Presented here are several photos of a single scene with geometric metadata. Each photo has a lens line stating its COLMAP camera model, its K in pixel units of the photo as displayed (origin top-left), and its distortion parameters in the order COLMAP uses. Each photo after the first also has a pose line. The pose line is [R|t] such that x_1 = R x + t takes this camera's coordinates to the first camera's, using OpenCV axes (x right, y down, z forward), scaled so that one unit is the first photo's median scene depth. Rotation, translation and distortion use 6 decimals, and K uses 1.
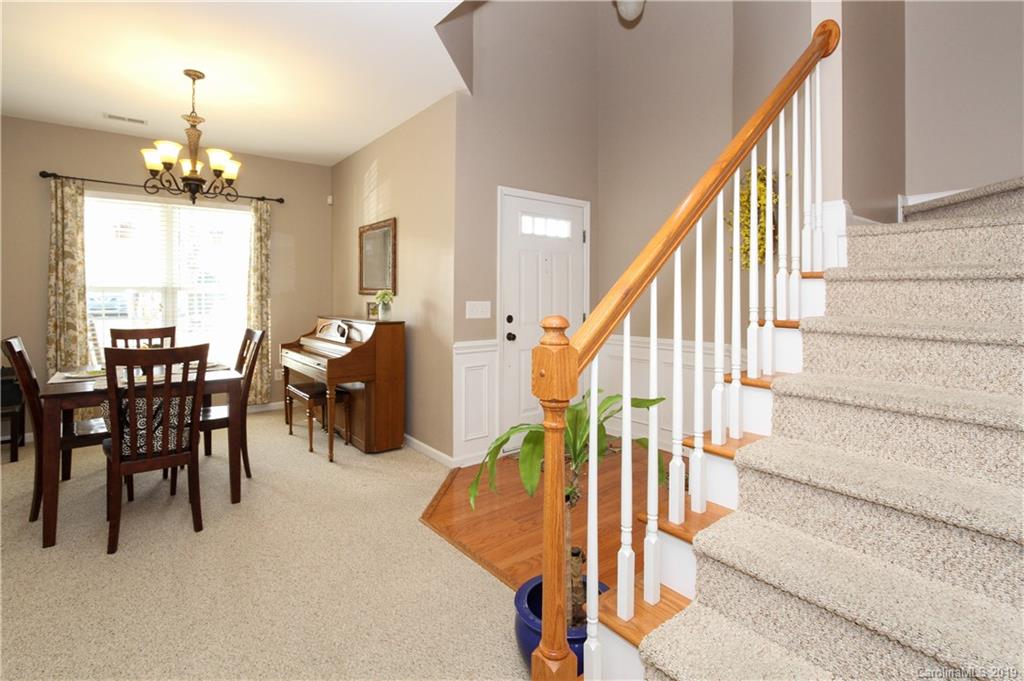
lens RADIAL K [[486.8, 0, 513.9], [0, 486.8, 297.2], [0, 0, 1]] dist [-0.006636, -0.000564]
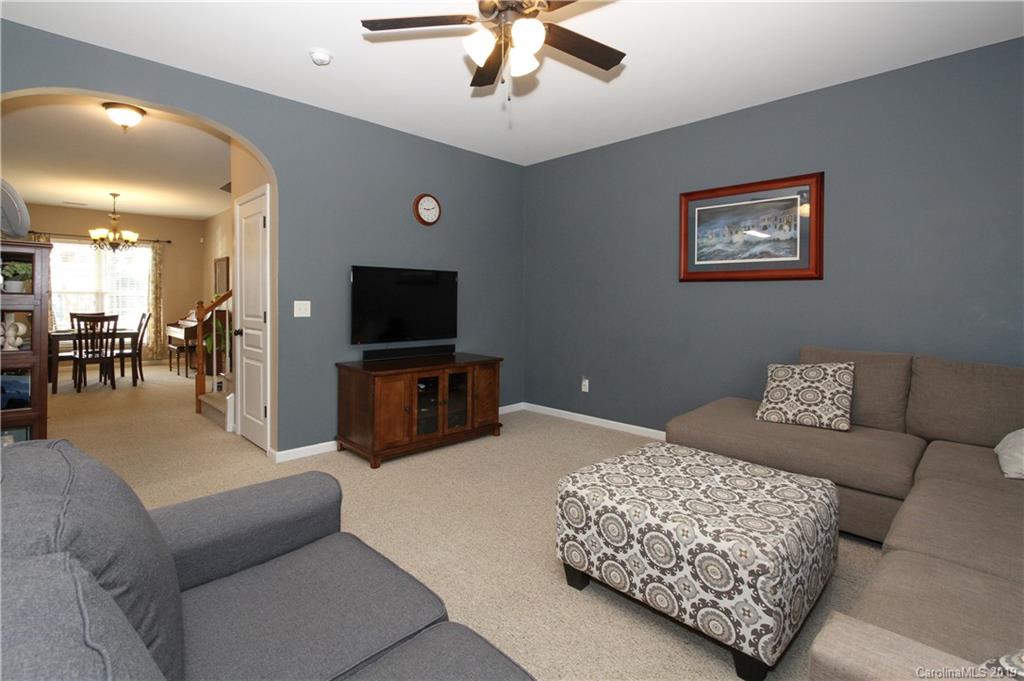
lens RADIAL K [[486.8, 0, 520.2], [0, 486.8, 307.2], [0, 0, 1]] dist [-0.006636, -0.000564]
pose [[0.993299, 0.006282, 0.115400, 0.706778], [-0.007624, 0.999908, 0.011190, 0.004569], [-0.115319, -0.011995, 0.993256, -1.079075]]
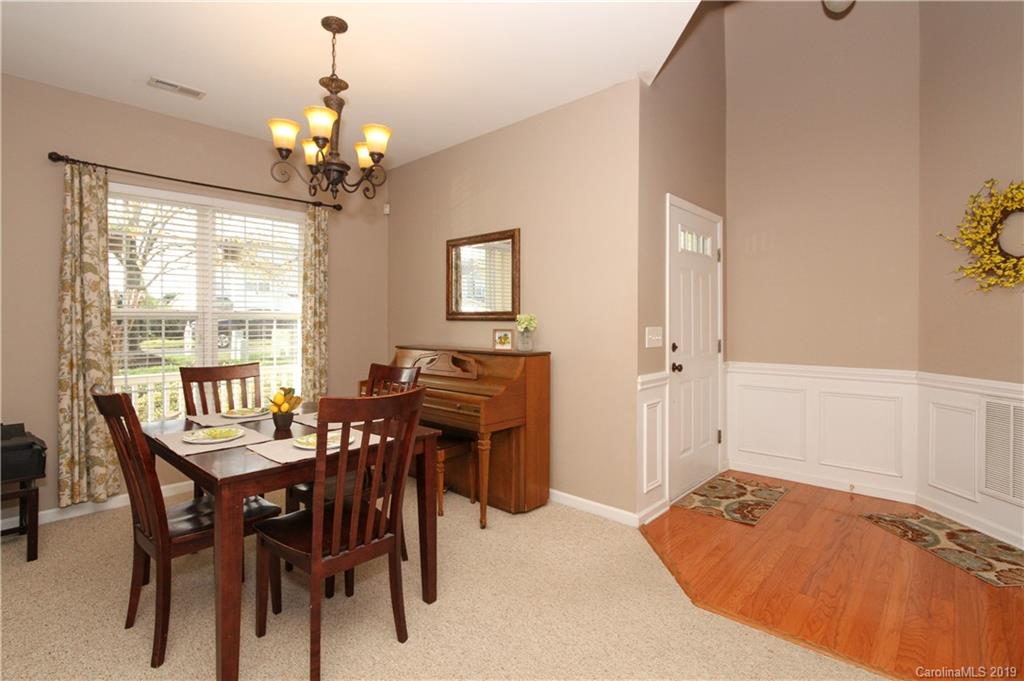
lens RADIAL K [[486.8, 0, 505.2], [0, 486.8, 322.0], [0, 0, 1]] dist [-0.006636, -0.000564]
pose [[0.989067, -0.004631, 0.147396, -0.406405], [0.005622, 0.999964, -0.006308, 0.003425], [-0.147362, 0.007068, 0.989057, 0.179971]]
